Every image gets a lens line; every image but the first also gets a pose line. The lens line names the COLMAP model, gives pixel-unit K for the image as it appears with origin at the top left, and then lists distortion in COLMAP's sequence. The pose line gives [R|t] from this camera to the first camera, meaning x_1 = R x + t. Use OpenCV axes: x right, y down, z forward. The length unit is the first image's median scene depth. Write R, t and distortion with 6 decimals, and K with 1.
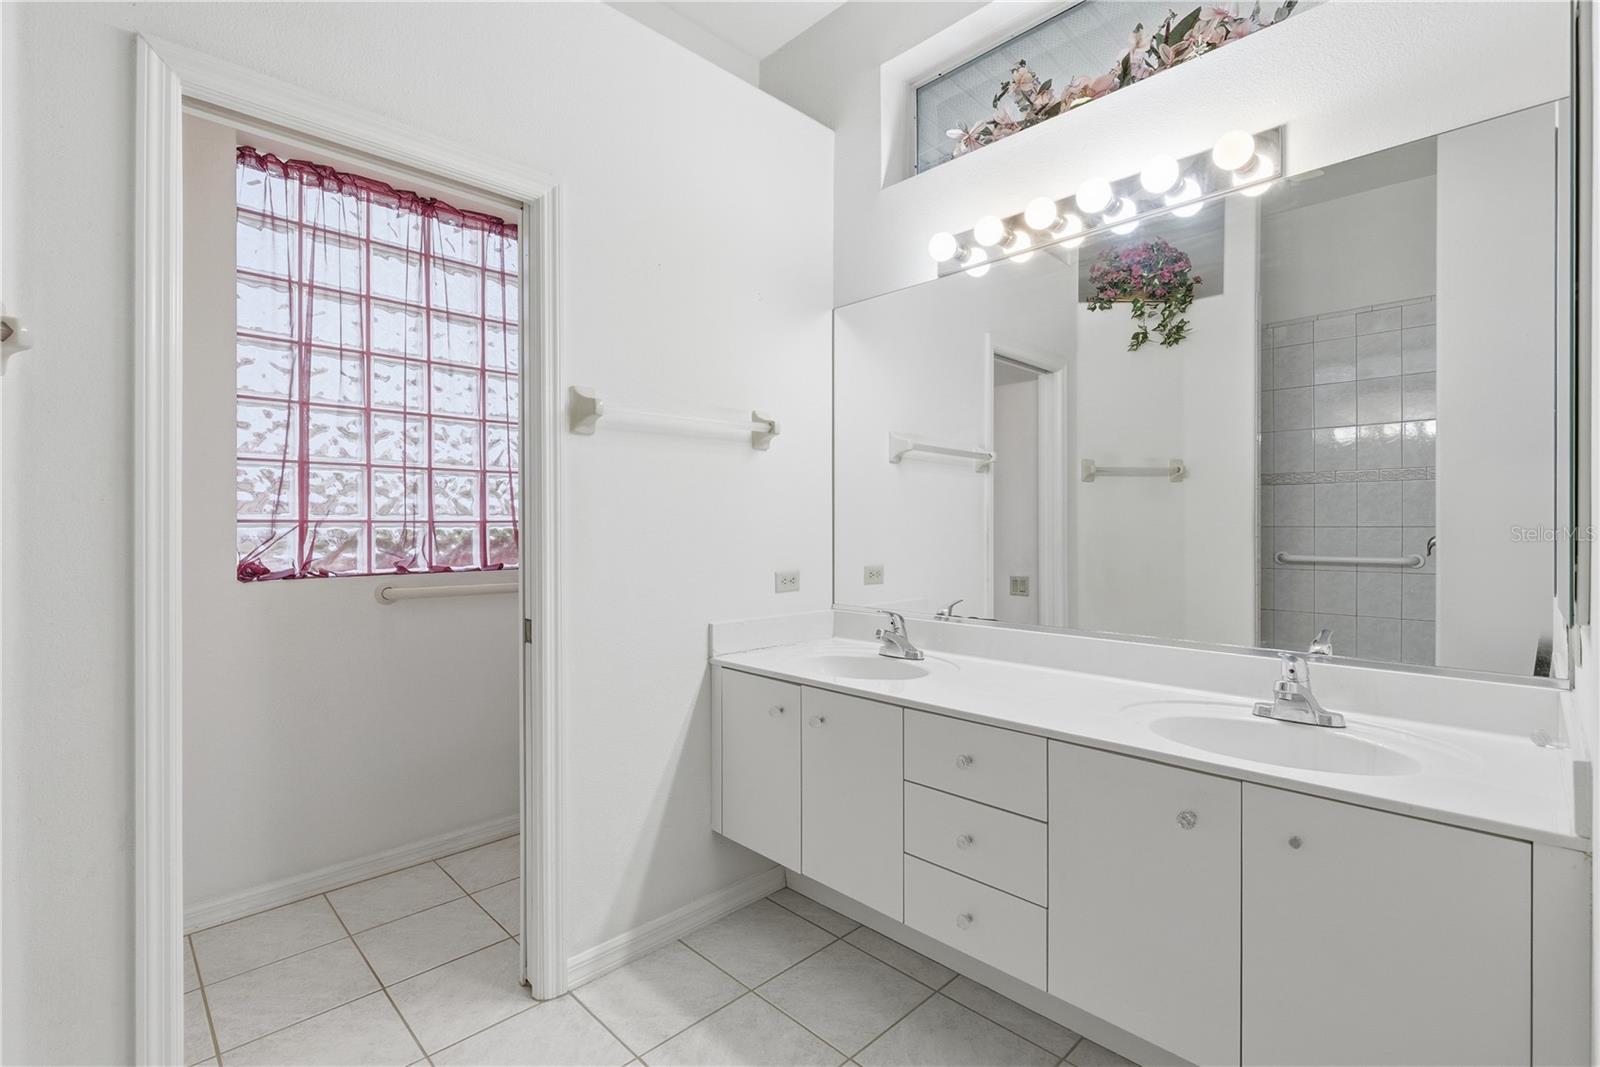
lens RADIAL K [[727.1, 0, 815.4], [0, 727.1, 533.4], [0, 0, 1]] dist [-0.001843, 0.000835]
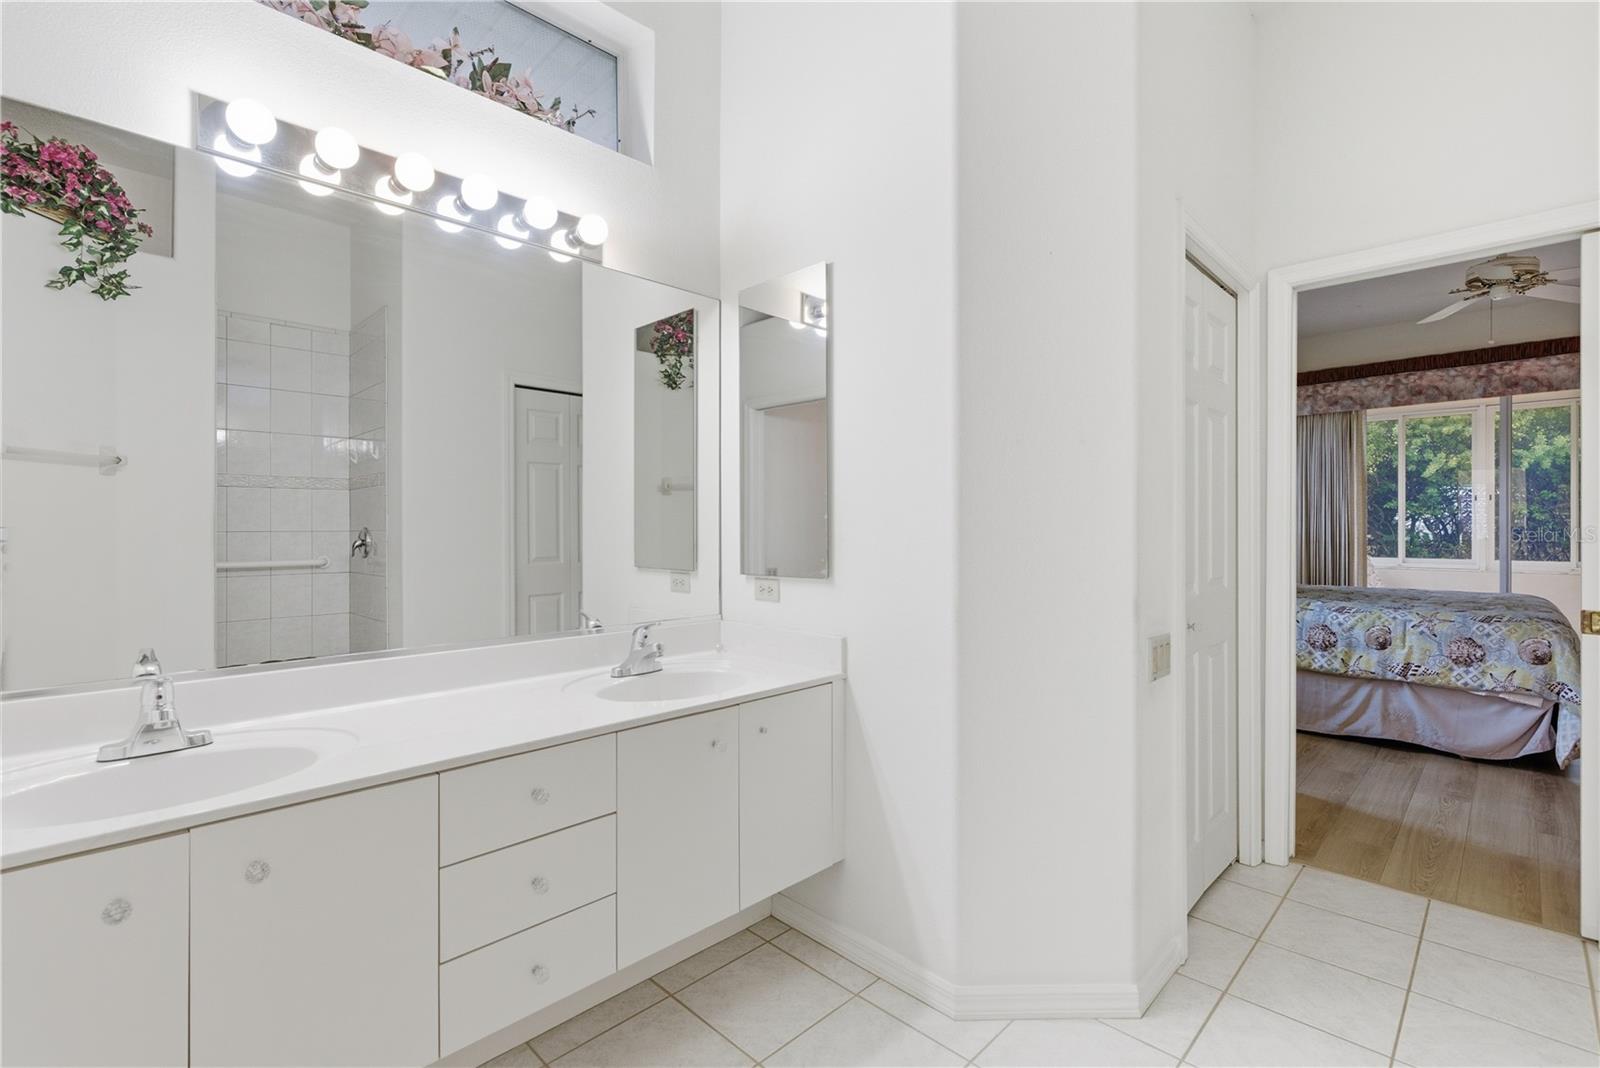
lens RADIAL K [[727.1, 0, 792.0], [0, 727.1, 529.1], [0, 0, 1]] dist [-0.001843, 0.000835]
pose [[0.007588, 0.000588, 0.999971, -0.488250], [0.013254, 0.999912, -0.000689, -0.006349], [-0.999883, 0.013259, 0.007580, 0.484028]]
